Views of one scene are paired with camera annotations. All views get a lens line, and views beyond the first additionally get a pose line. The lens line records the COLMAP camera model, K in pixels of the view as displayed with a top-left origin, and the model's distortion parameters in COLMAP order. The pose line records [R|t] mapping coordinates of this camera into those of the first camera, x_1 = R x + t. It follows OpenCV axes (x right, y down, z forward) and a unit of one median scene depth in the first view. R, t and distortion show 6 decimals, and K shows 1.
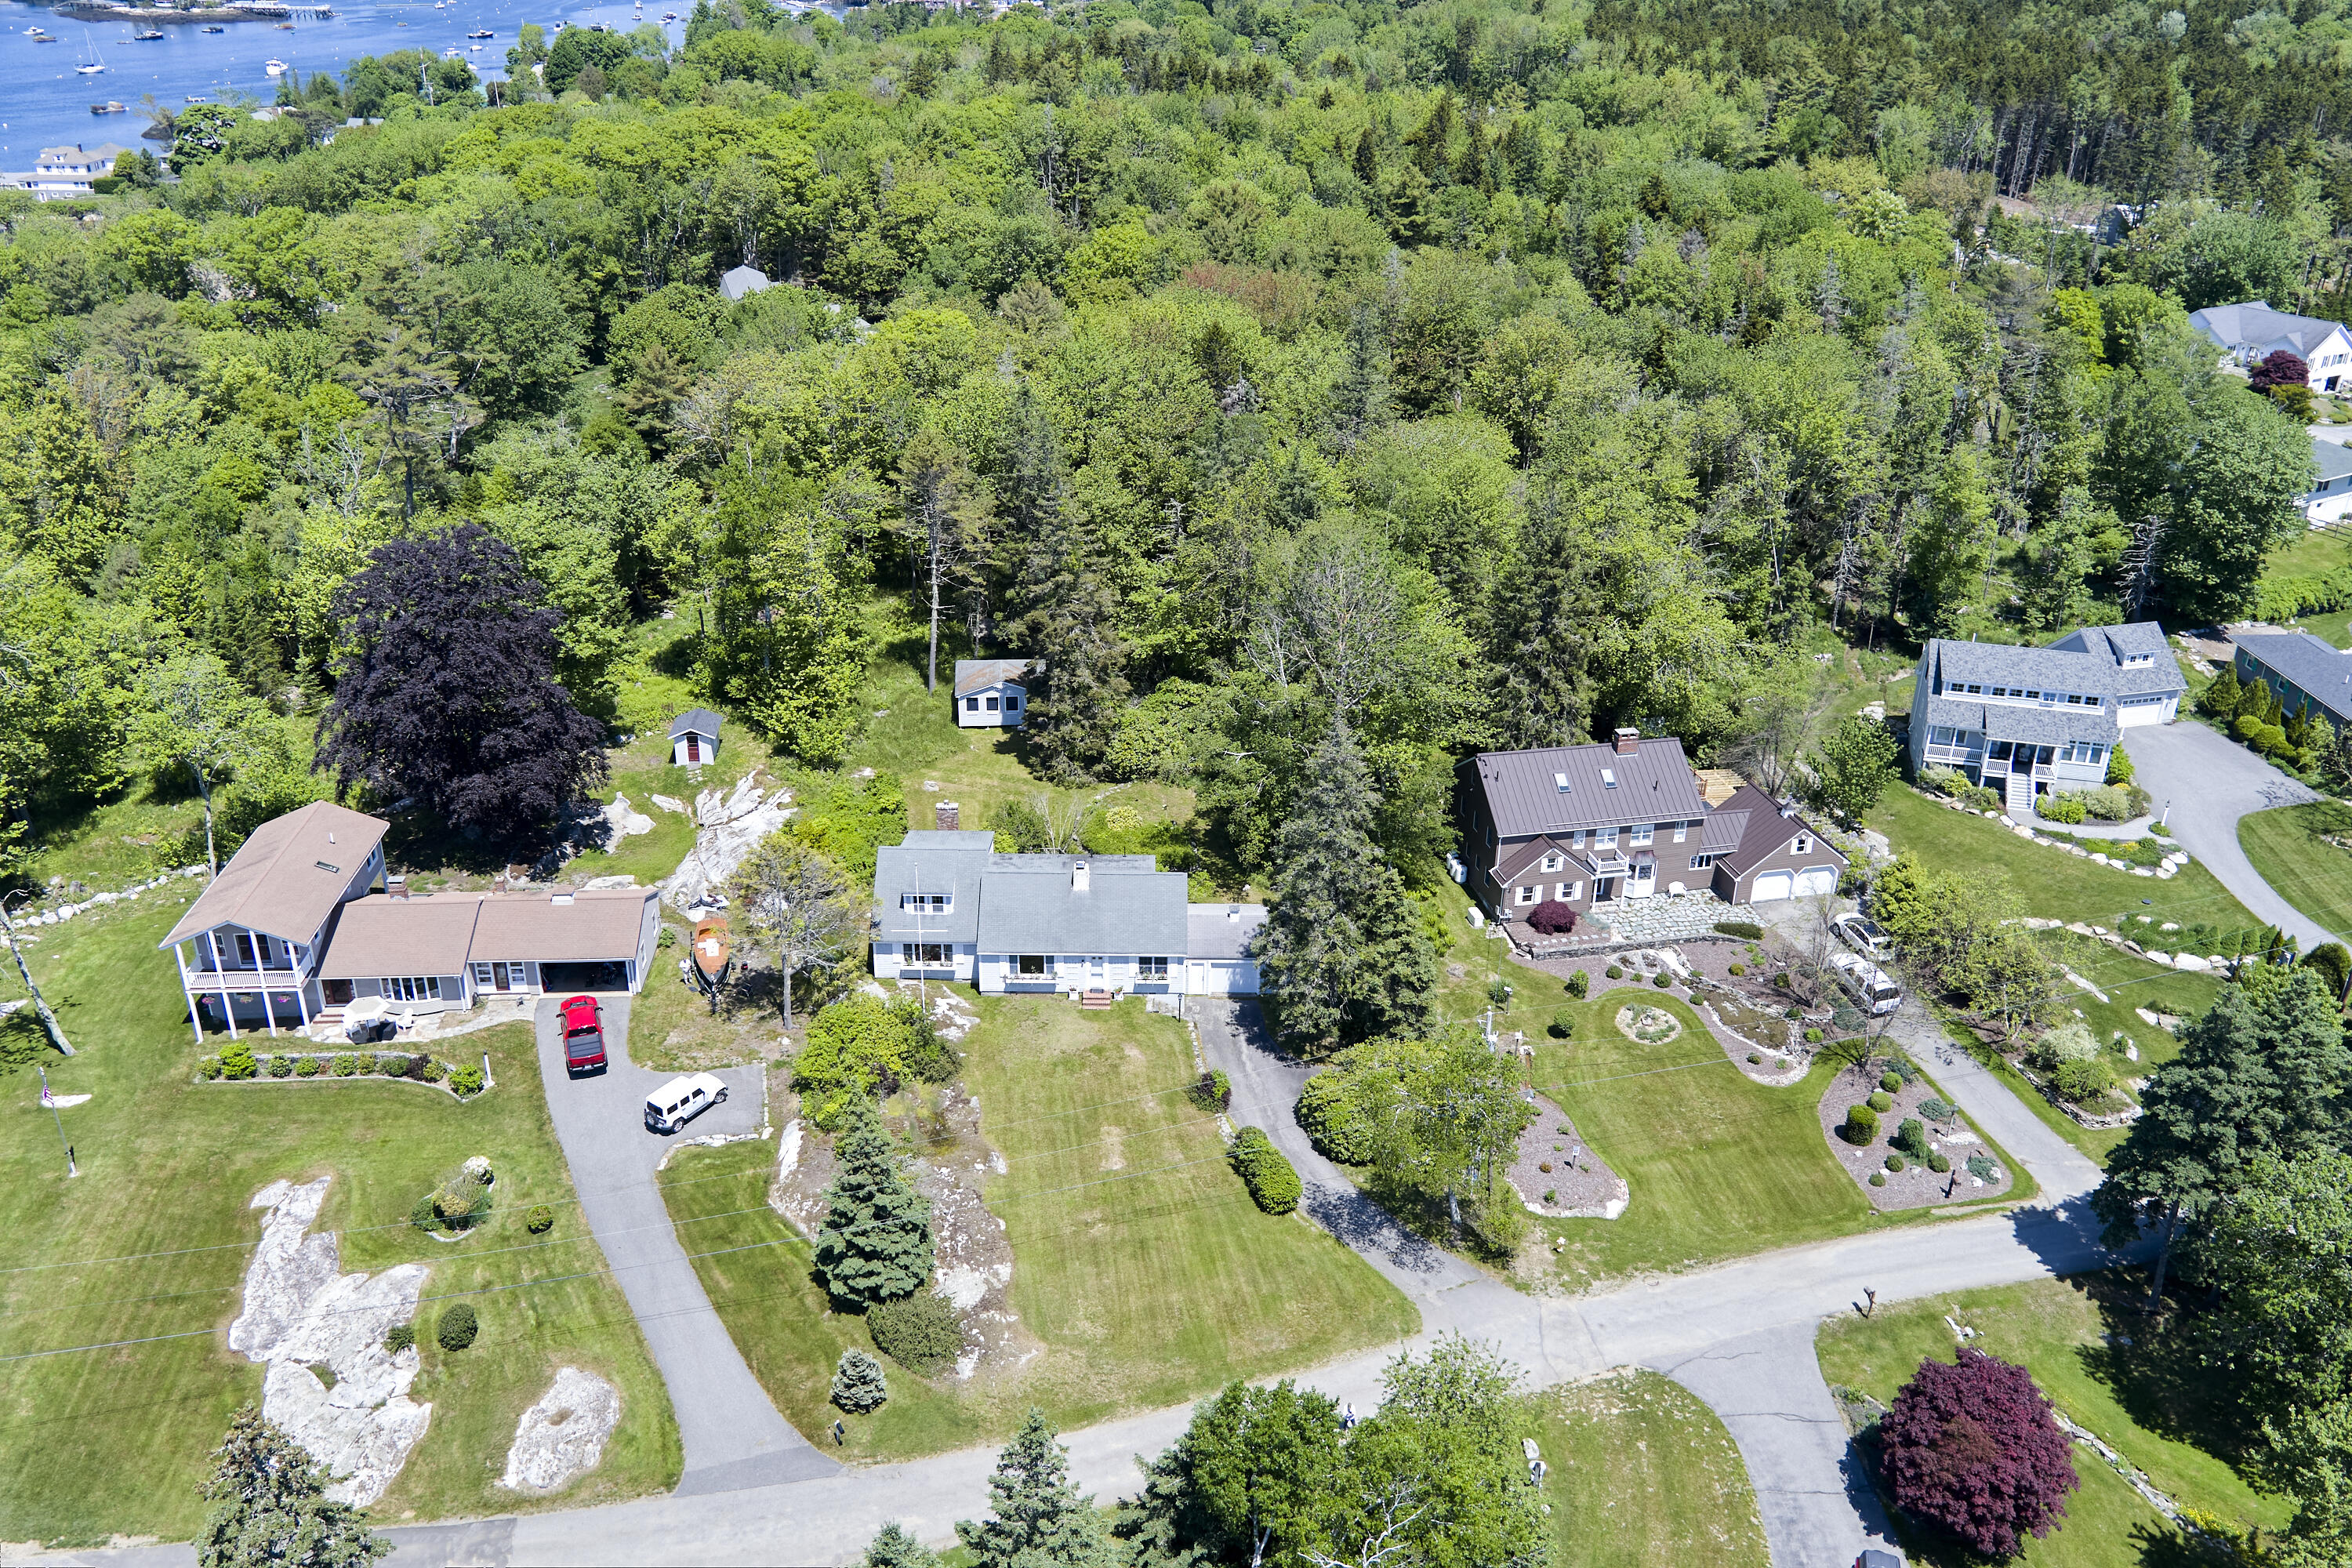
lens RADIAL K [[1909.7, 0, 1176.0], [0, 1909.7, 784.0], [0, 0, 1]] dist [-0.000372, 0.010951]
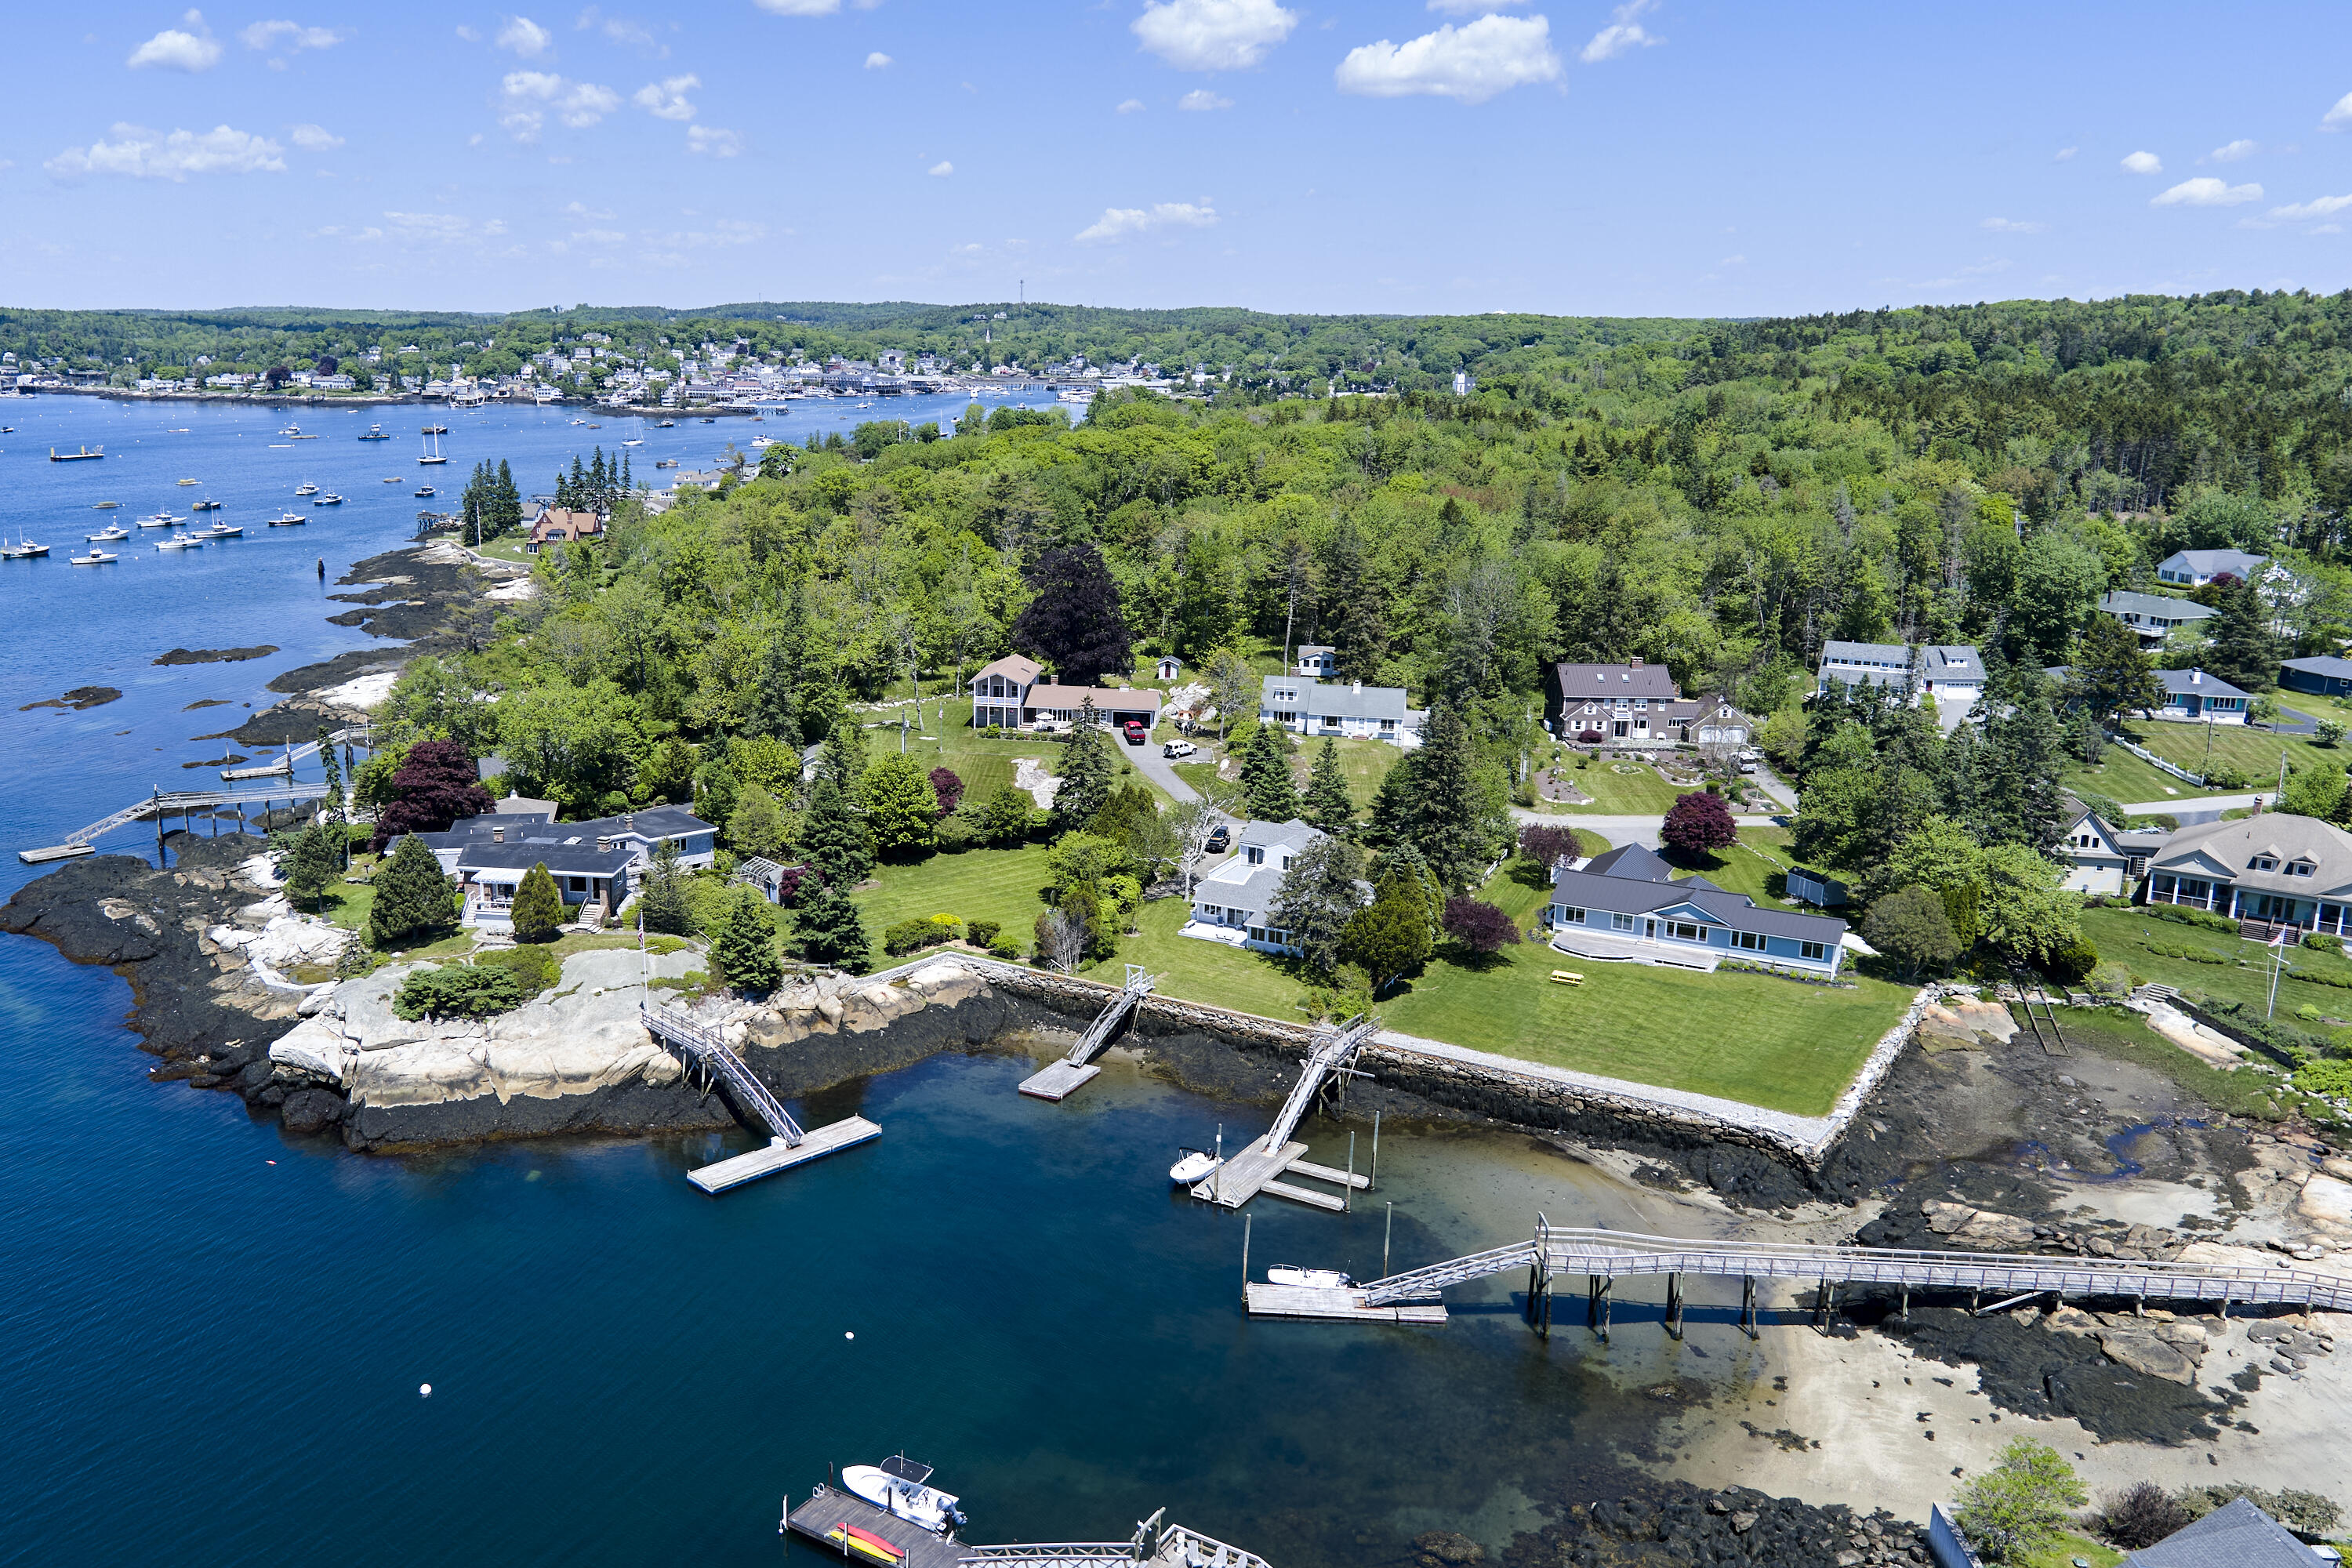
lens RADIAL K [[1986.8, 0, 964.9], [0, 1986.8, 817.9], [0, 0, 1]] dist [0.003729, -0.003659]
pose [[0.965284, 0.053602, -0.255645, 0.090545], [-0.101839, 0.978497, -0.179369, 0.547647], [0.240533, 0.199177, 0.949985, -1.054161]]
